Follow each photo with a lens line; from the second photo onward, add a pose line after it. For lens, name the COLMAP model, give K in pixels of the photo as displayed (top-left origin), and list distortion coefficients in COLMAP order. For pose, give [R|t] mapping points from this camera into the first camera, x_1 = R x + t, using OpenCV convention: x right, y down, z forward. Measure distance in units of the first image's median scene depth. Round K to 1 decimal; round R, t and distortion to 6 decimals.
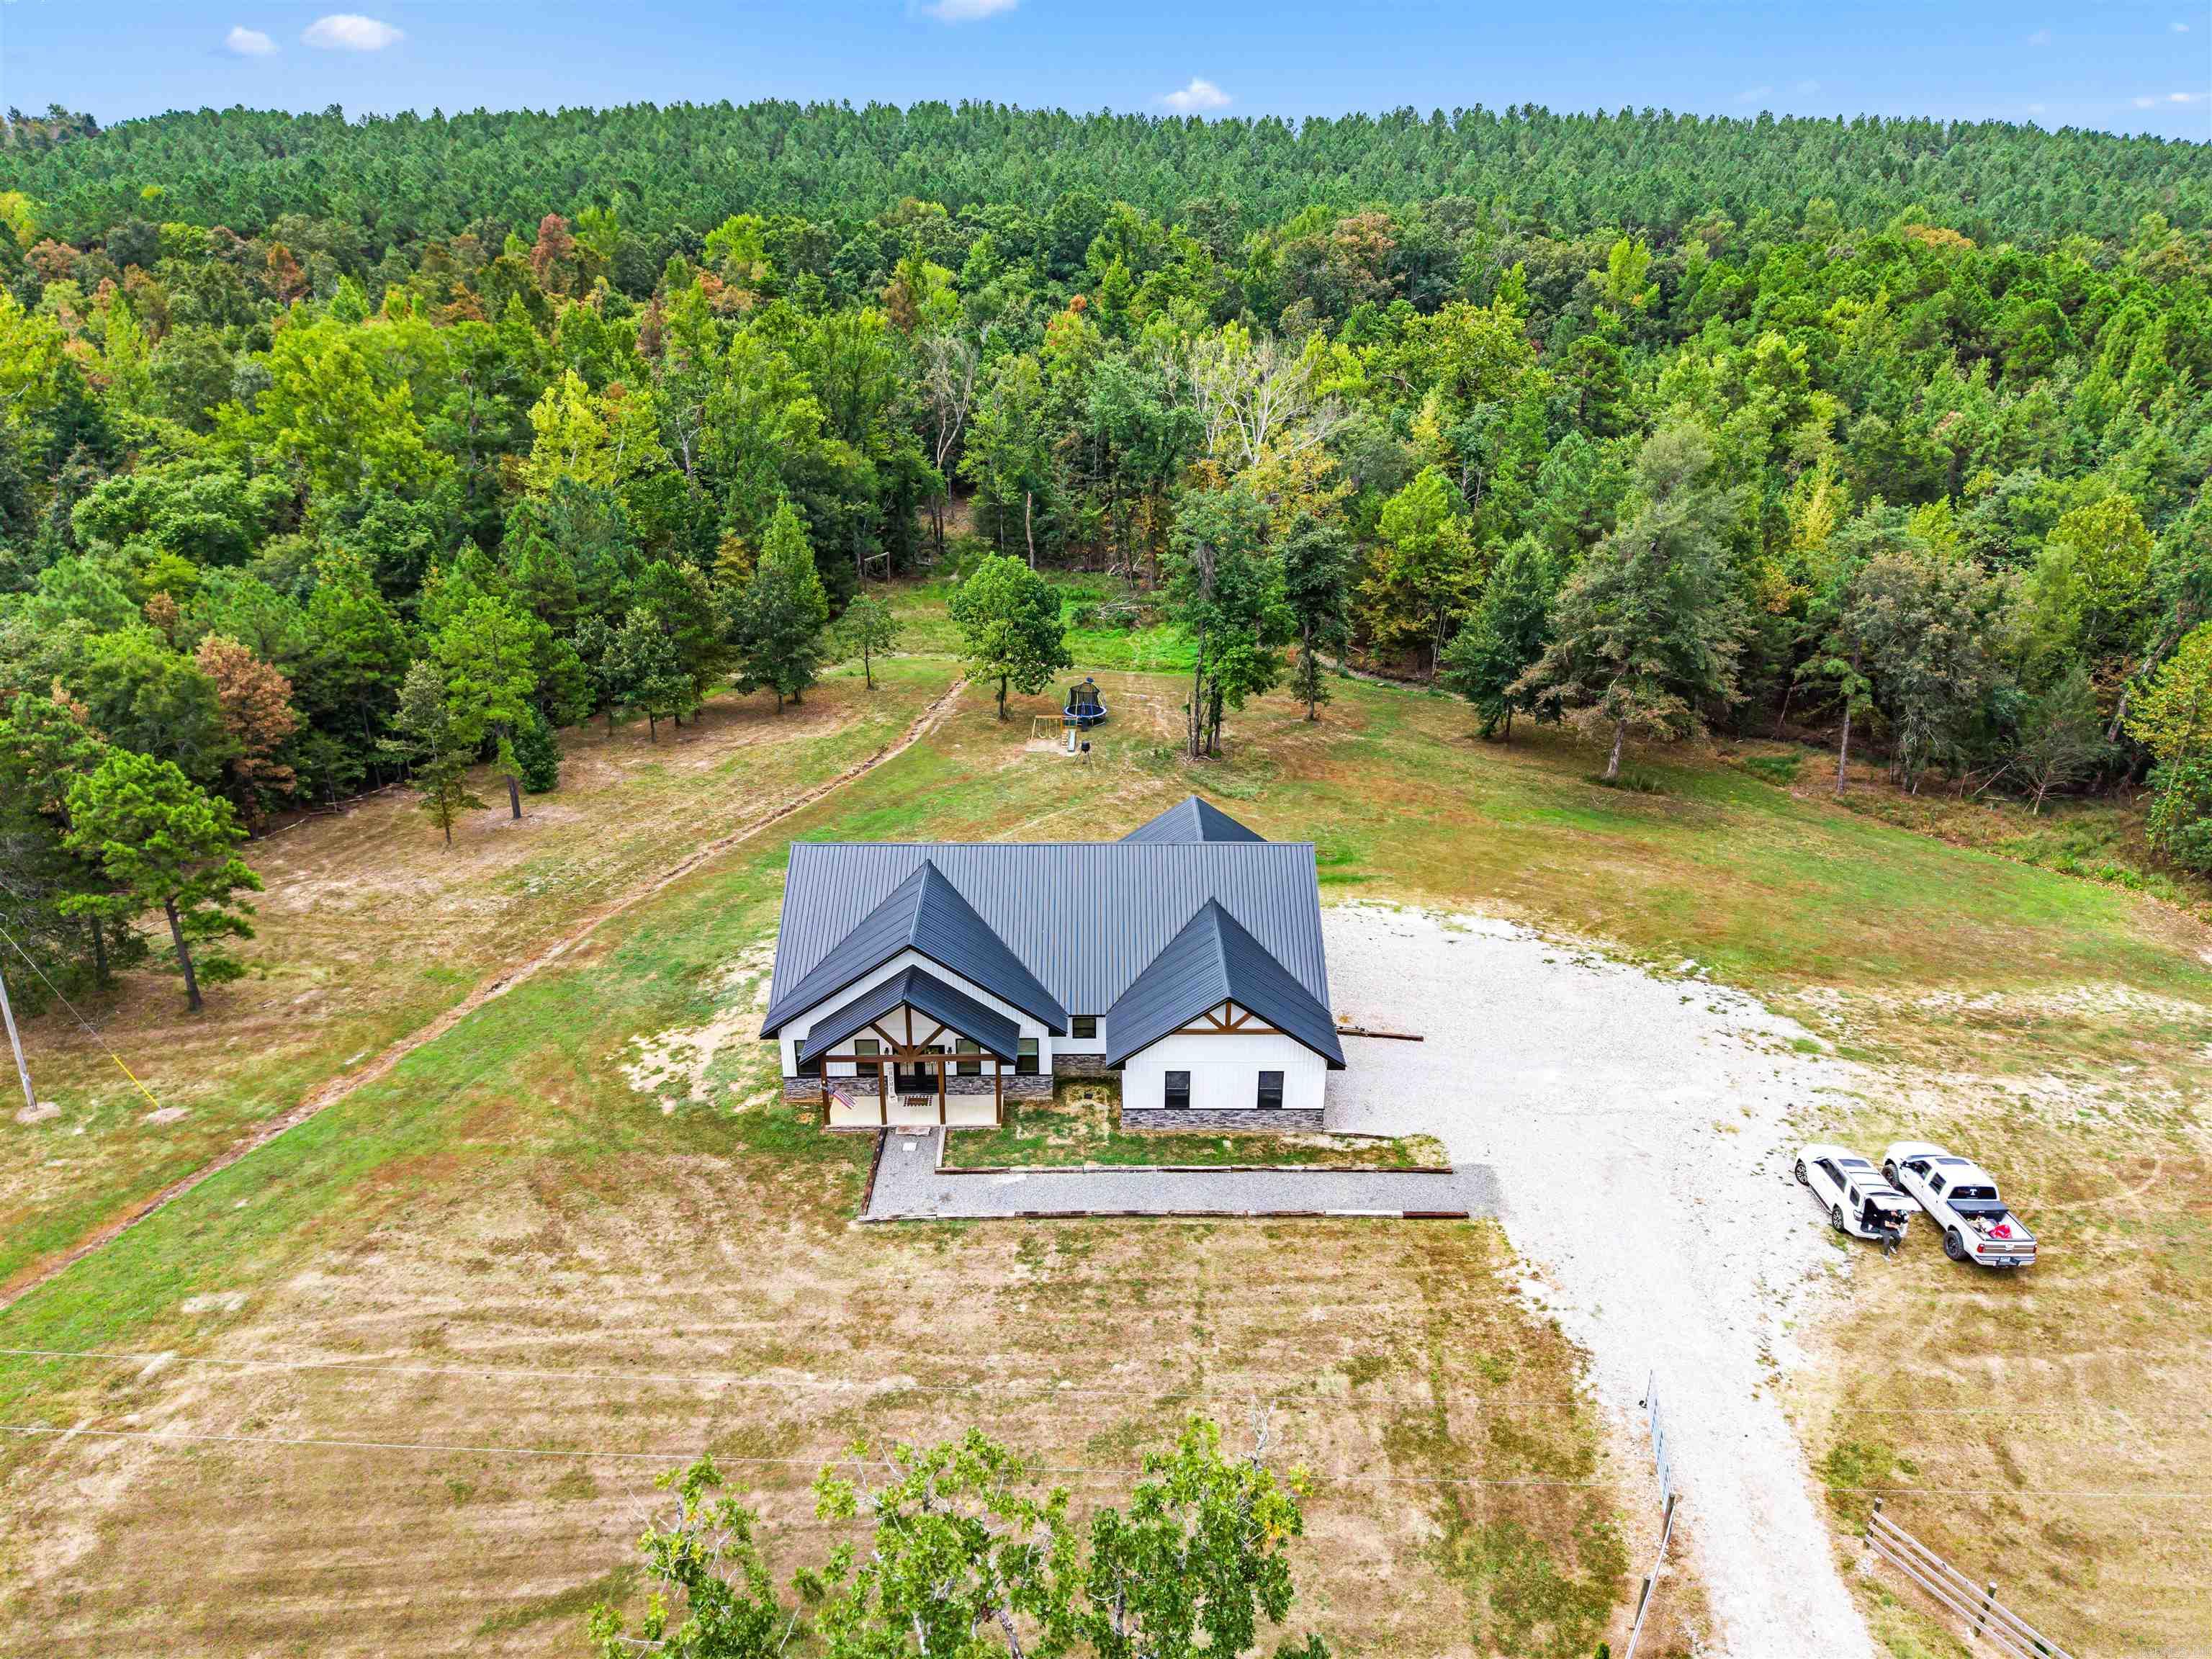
lens RADIAL K [[1480.4, 0, 1126.2], [0, 1480.4, 831.3], [0, 0, 1]] dist [0.144225, -0.257509]
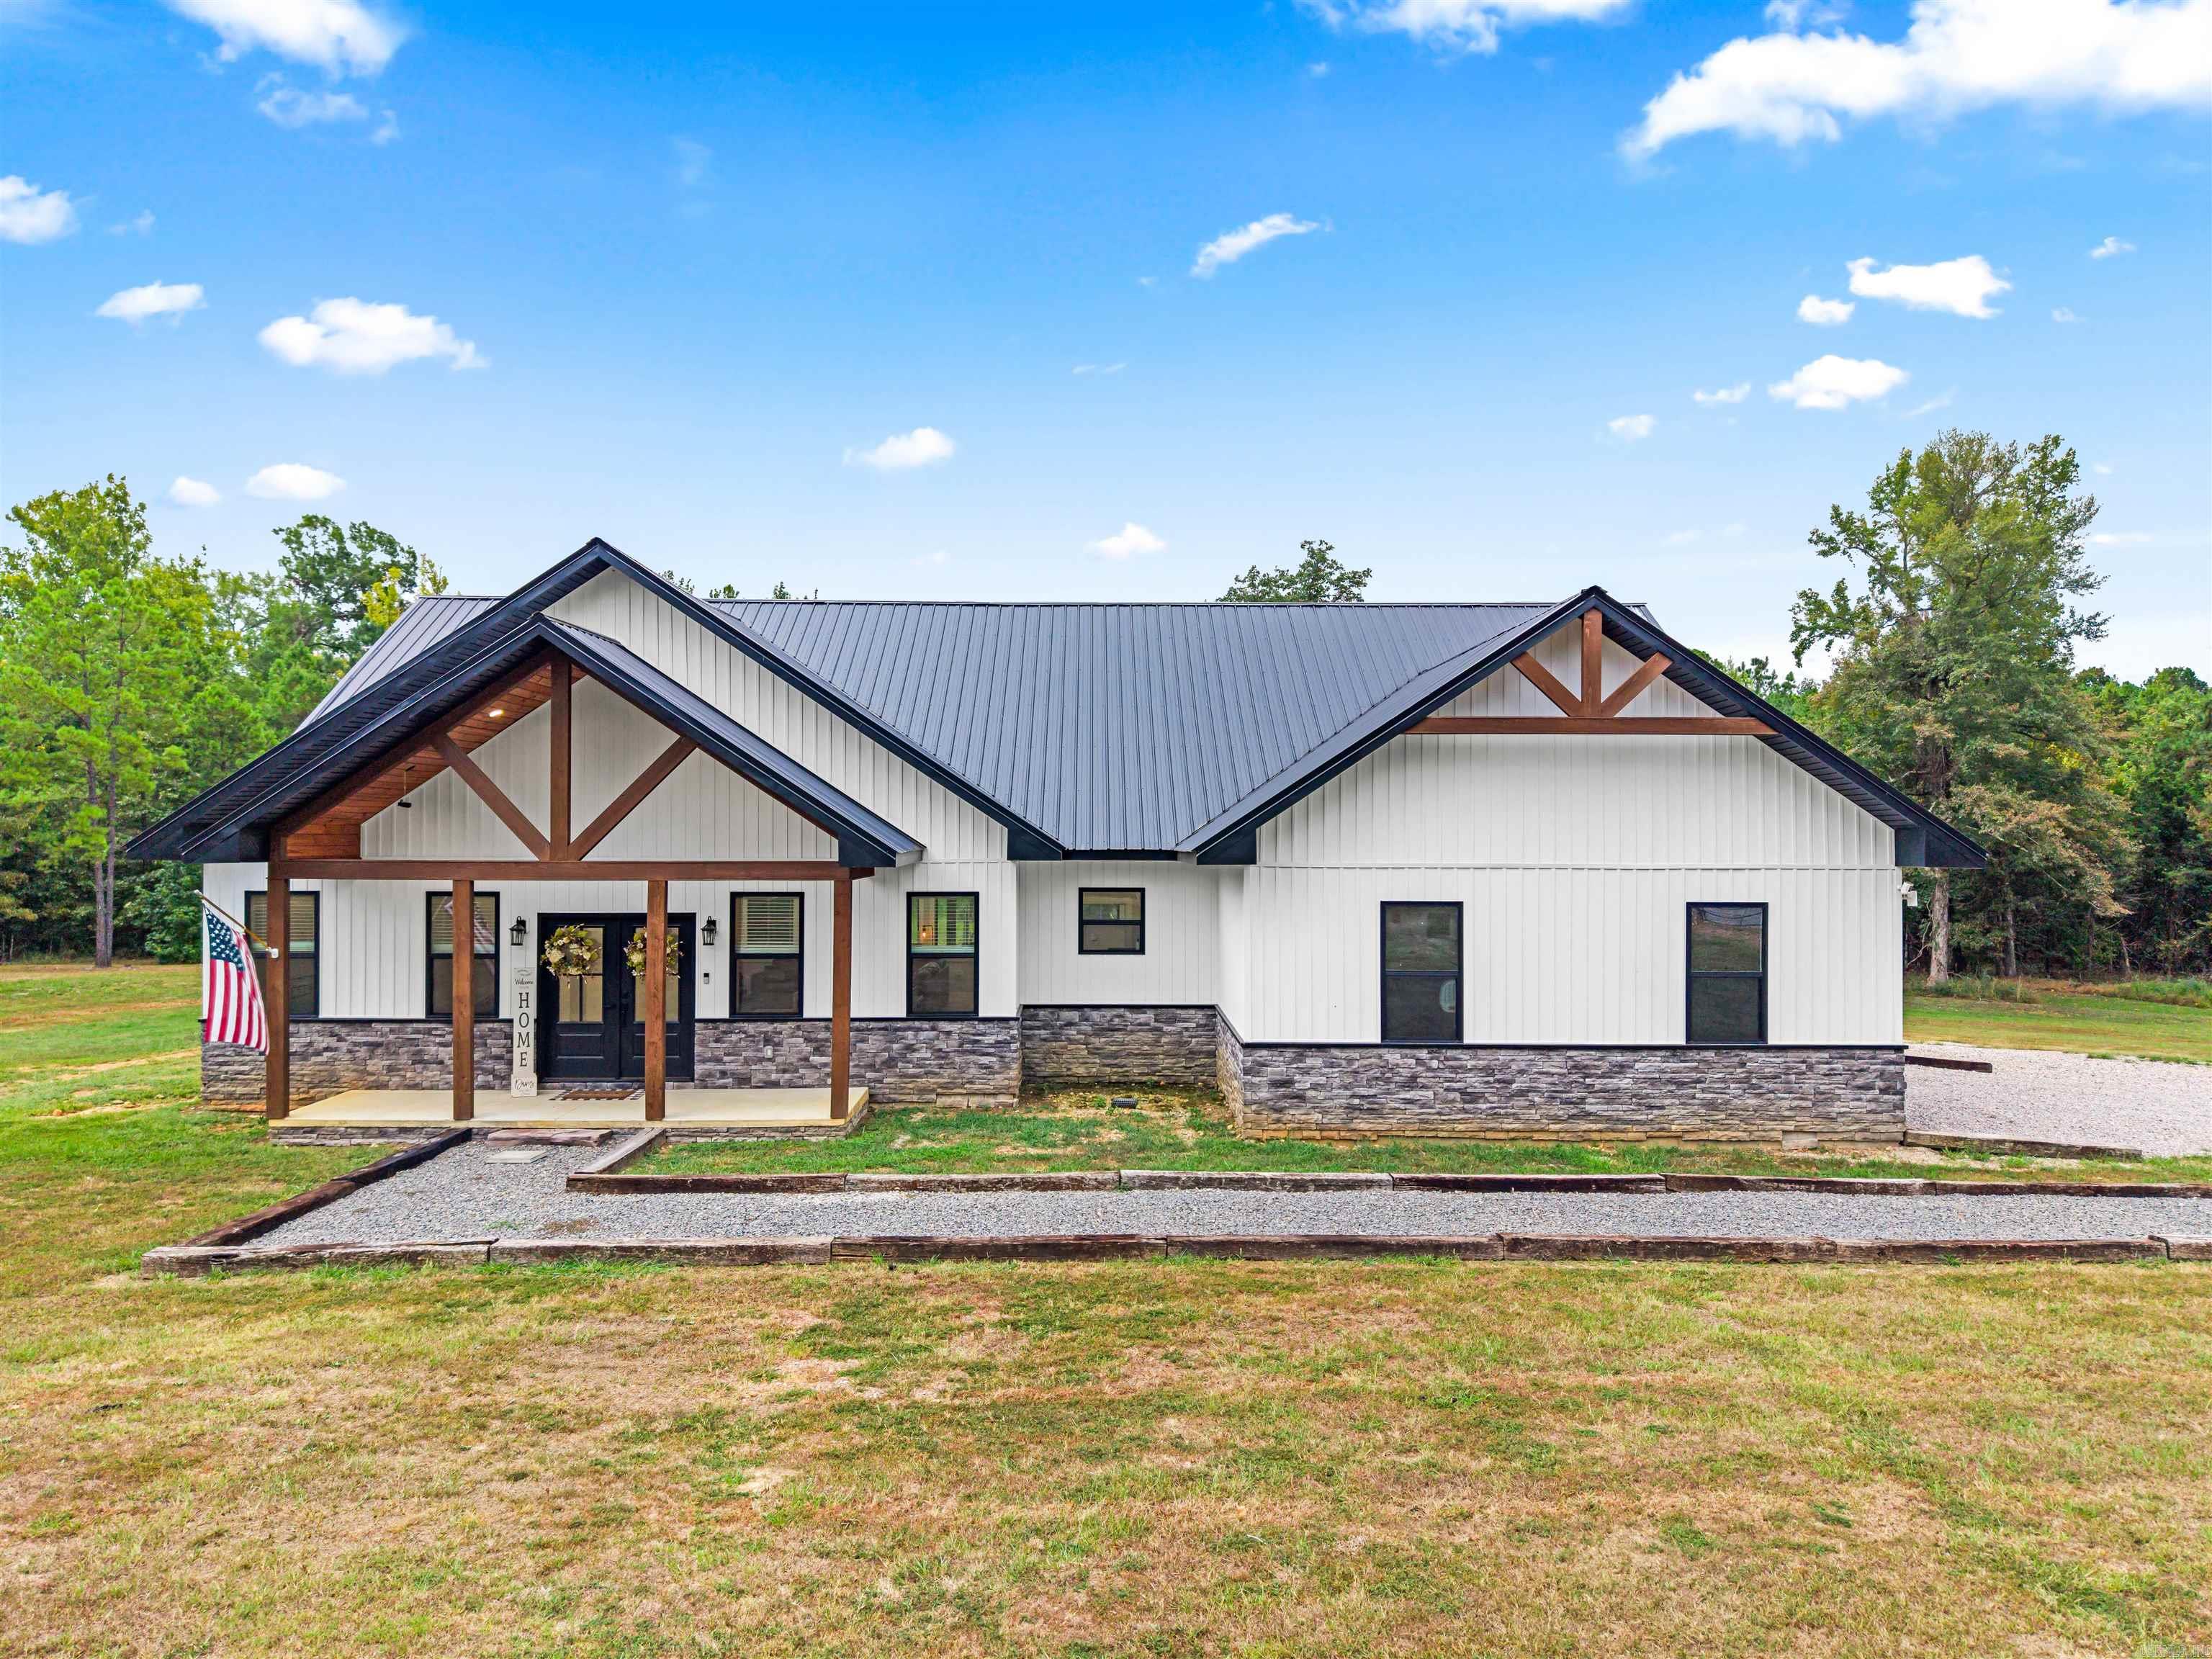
lens RADIAL K [[1487.4, 0, 1106.0], [0, 1487.4, 829.5], [0, 0, 1]] dist [0.017247, -0.000718]
pose [[0.999862, -0.013665, -0.009435, -0.027110], [0.008632, 0.913090, -0.407667, 0.270354], [0.014186, 0.407529, 0.913082, 0.704876]]
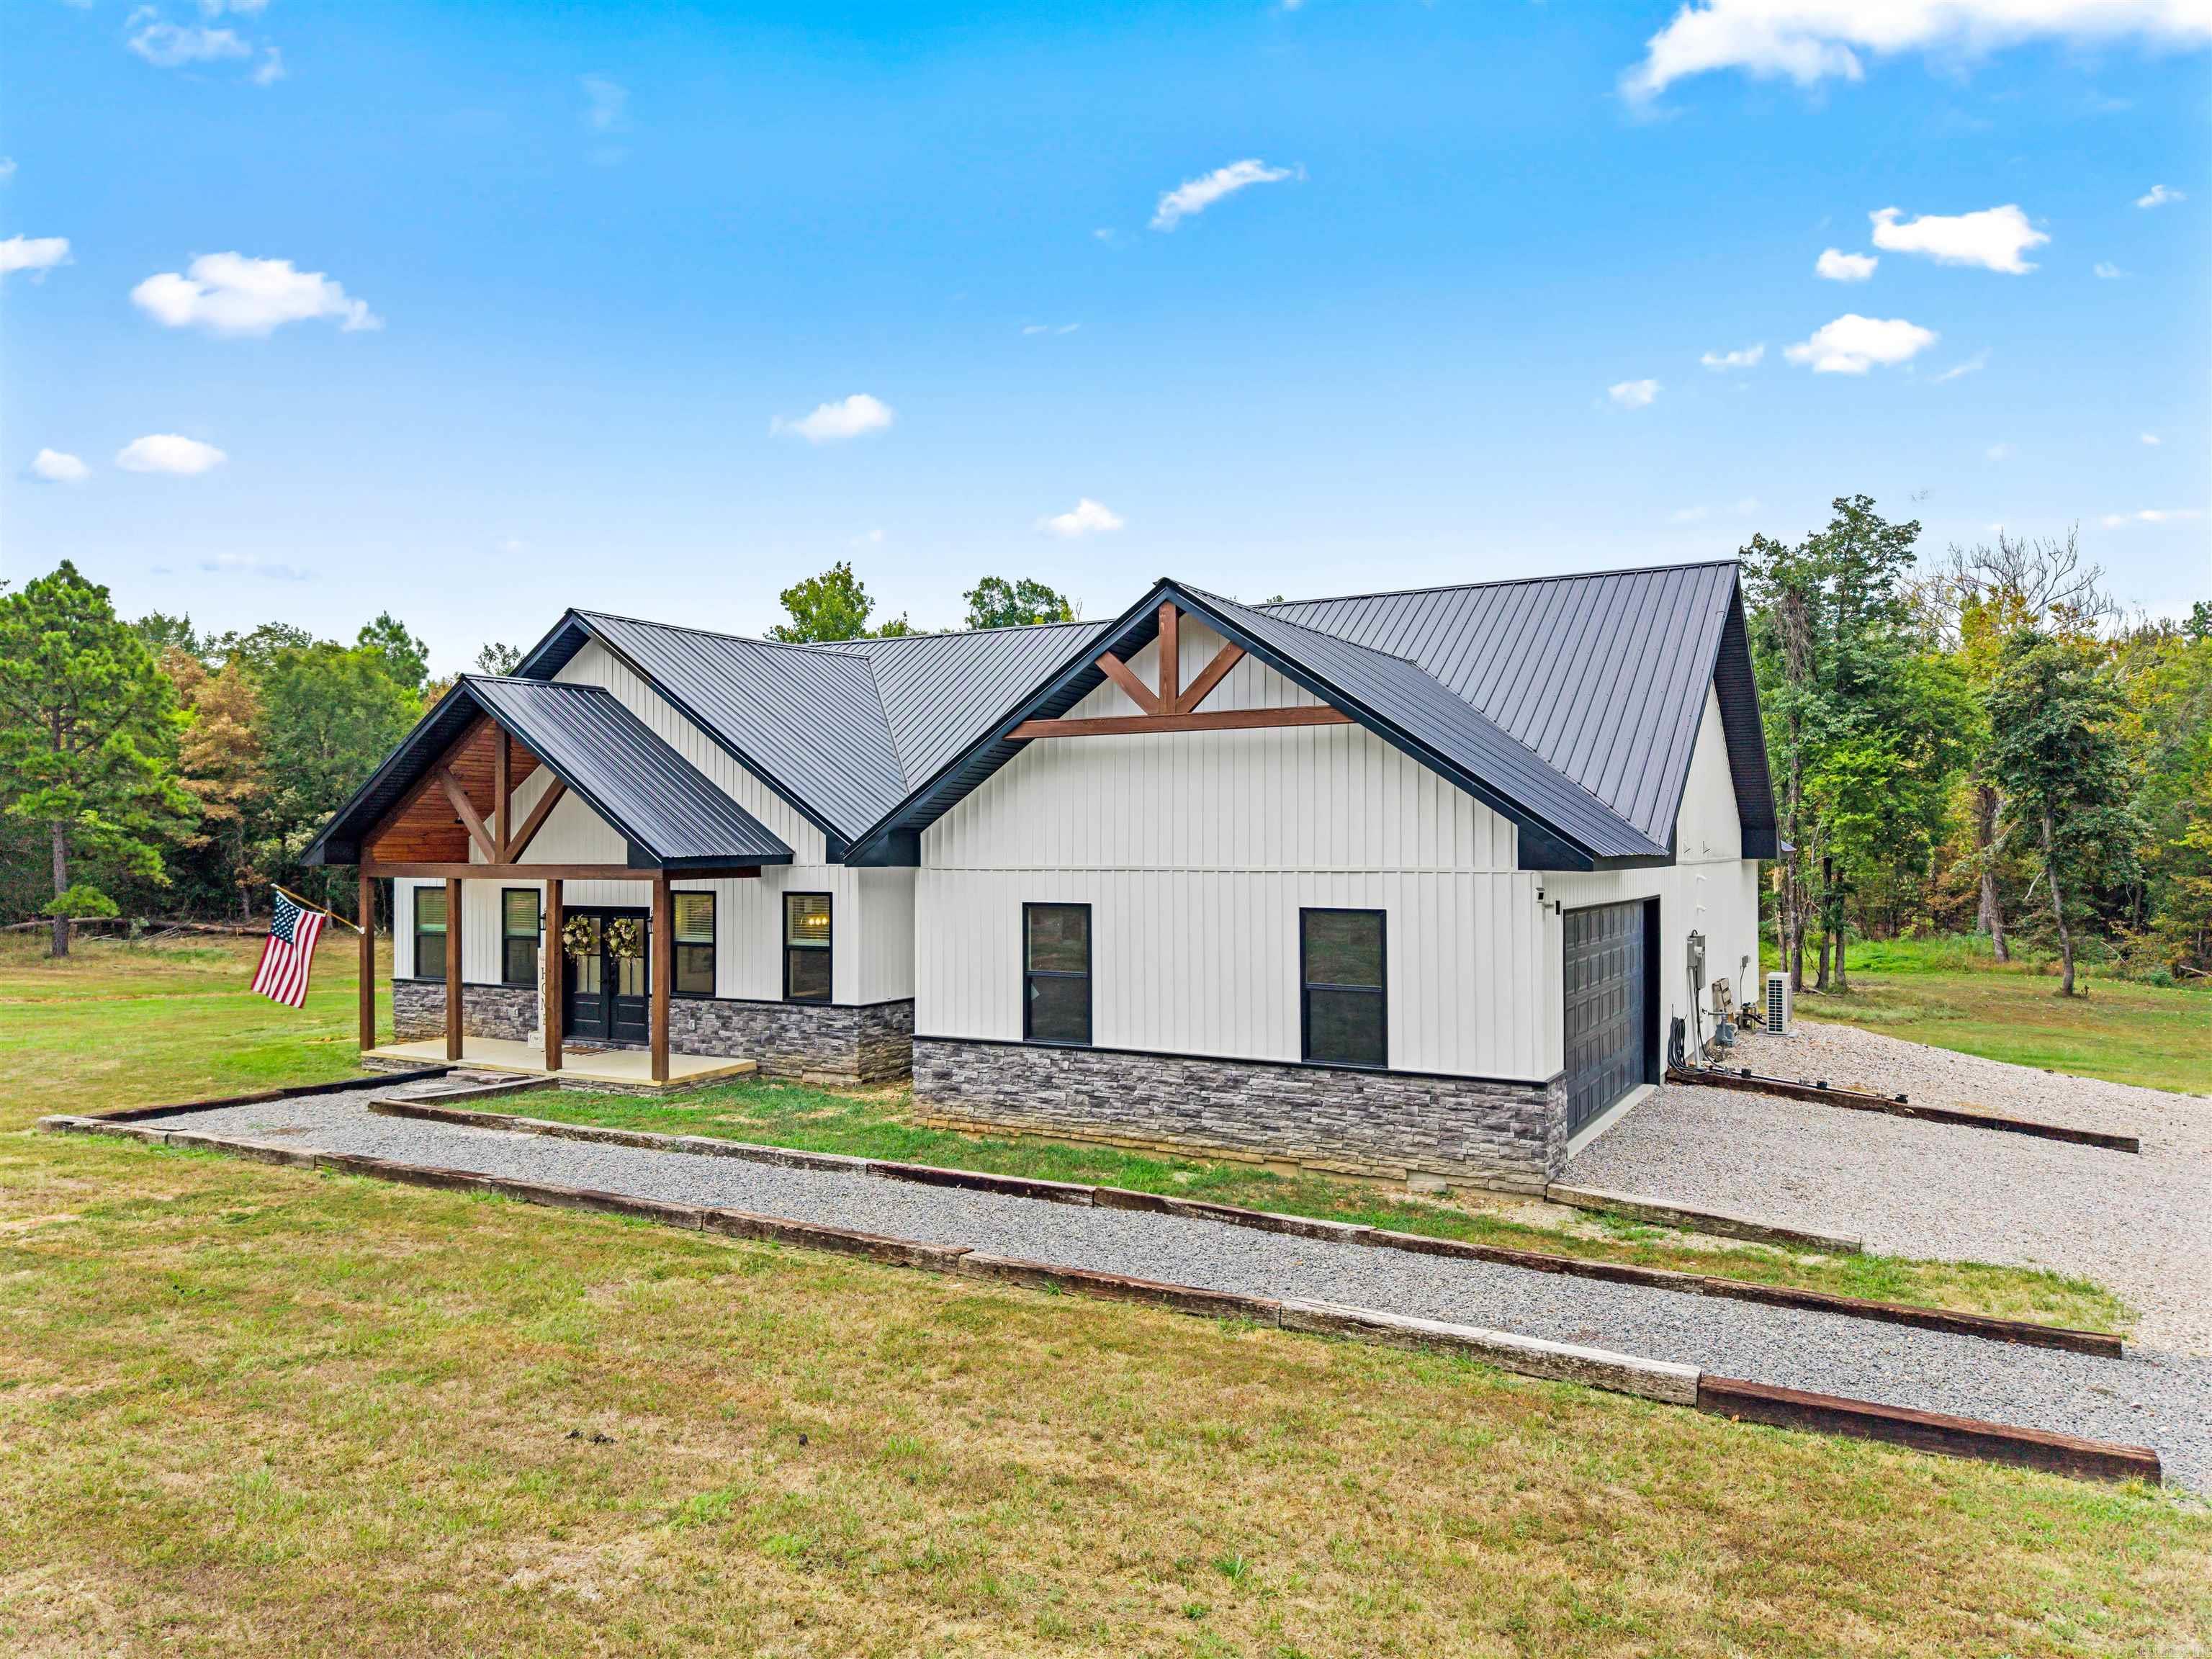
lens RADIAL K [[1480.4, 0, 1126.2], [0, 1480.4, 831.3], [0, 0, 1]] dist [0.144225, -0.257509]
pose [[0.860441, -0.025057, -0.508934, 0.203783], [-0.189036, 0.911818, -0.364490, 0.255666], [0.473188, 0.409828, 0.779829, 0.751584]]
